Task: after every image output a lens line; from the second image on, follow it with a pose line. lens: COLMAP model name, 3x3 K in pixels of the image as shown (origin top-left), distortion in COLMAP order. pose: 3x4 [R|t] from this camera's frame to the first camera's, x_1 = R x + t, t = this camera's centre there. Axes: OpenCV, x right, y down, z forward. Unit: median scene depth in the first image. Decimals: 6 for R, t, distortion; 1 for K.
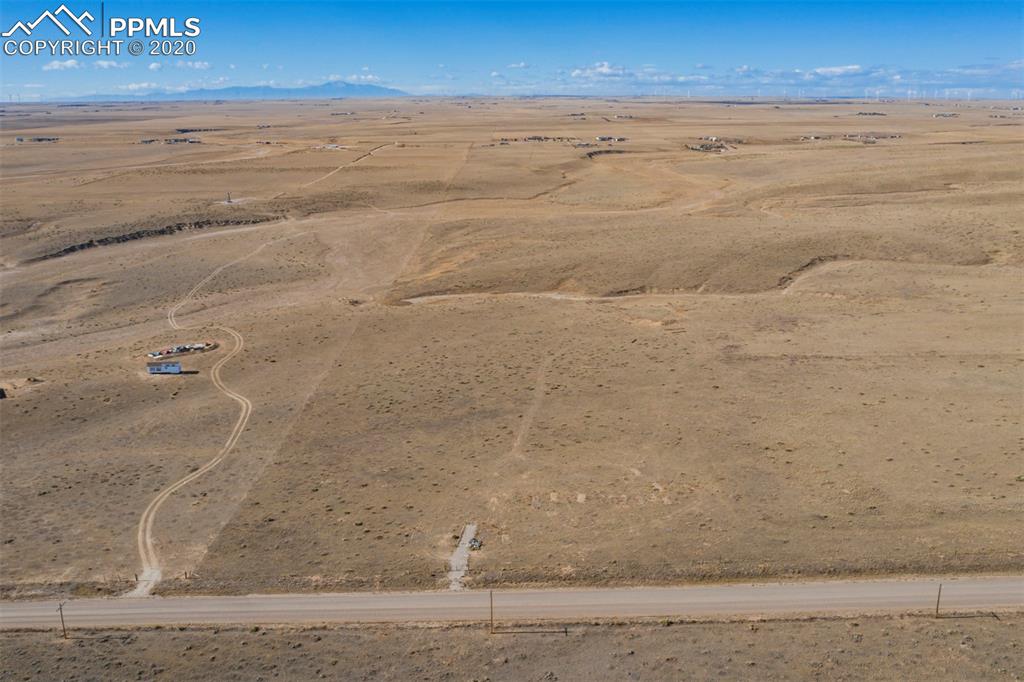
lens RADIAL K [[876.1, 0, 512.0], [0, 876.1, 341.0], [0, 0, 1]] dist [-0.017214, 0.003926]
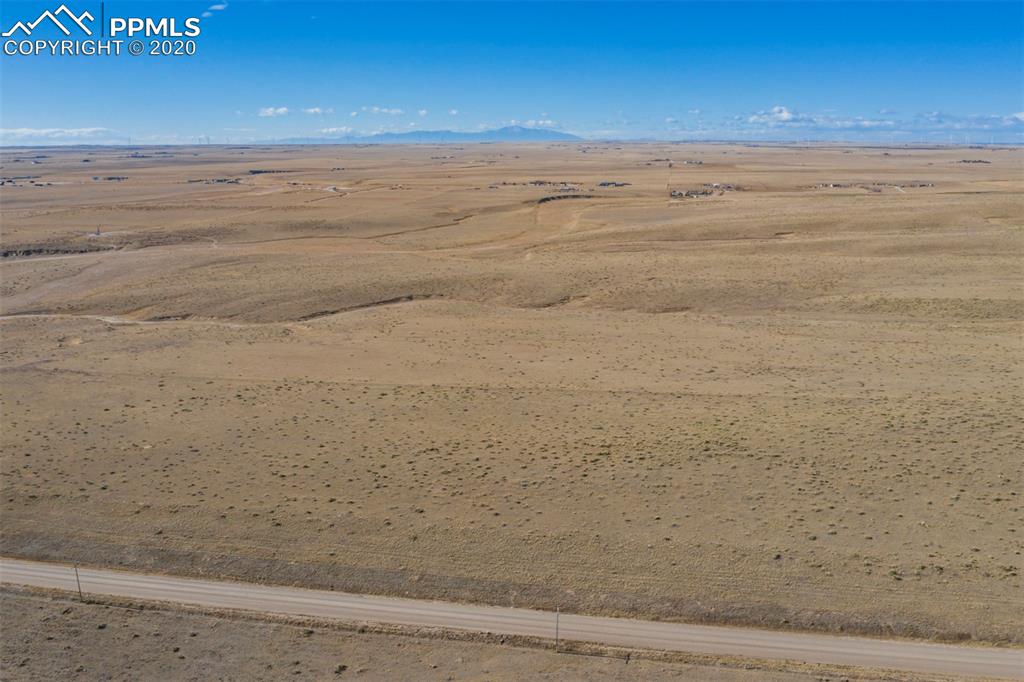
lens RADIAL K [[864.6, 0, 512.0], [0, 864.6, 341.0], [0, 0, 1]] dist [-0.018314, 0.001904]
pose [[0.980508, 0.046678, -0.190854, 0.773206], [-0.055189, 0.997694, -0.039520, -0.006575], [0.188569, 0.049283, 0.980823, -0.010330]]
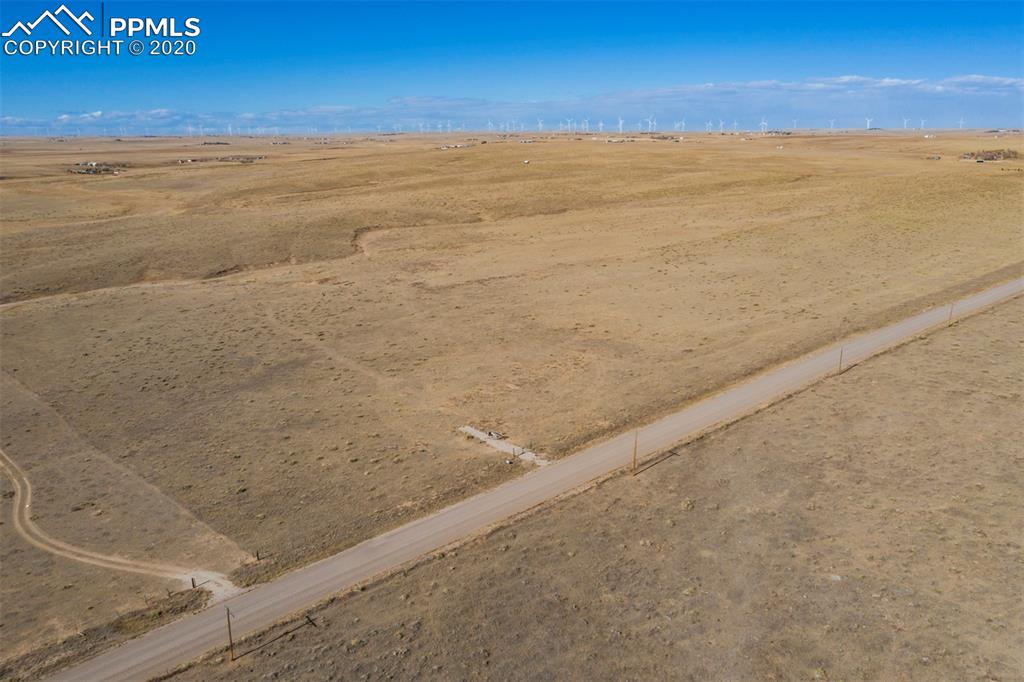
lens RADIAL K [[826.6, 0, 512.0], [0, 826.6, 341.0], [0, 0, 1]] dist [-0.017548, -0.000418]
pose [[0.732509, -0.170142, 0.659153, -0.244560], [0.189209, 0.980997, 0.042951, 0.038370], [-0.653935, 0.093256, 0.750781, 0.121774]]
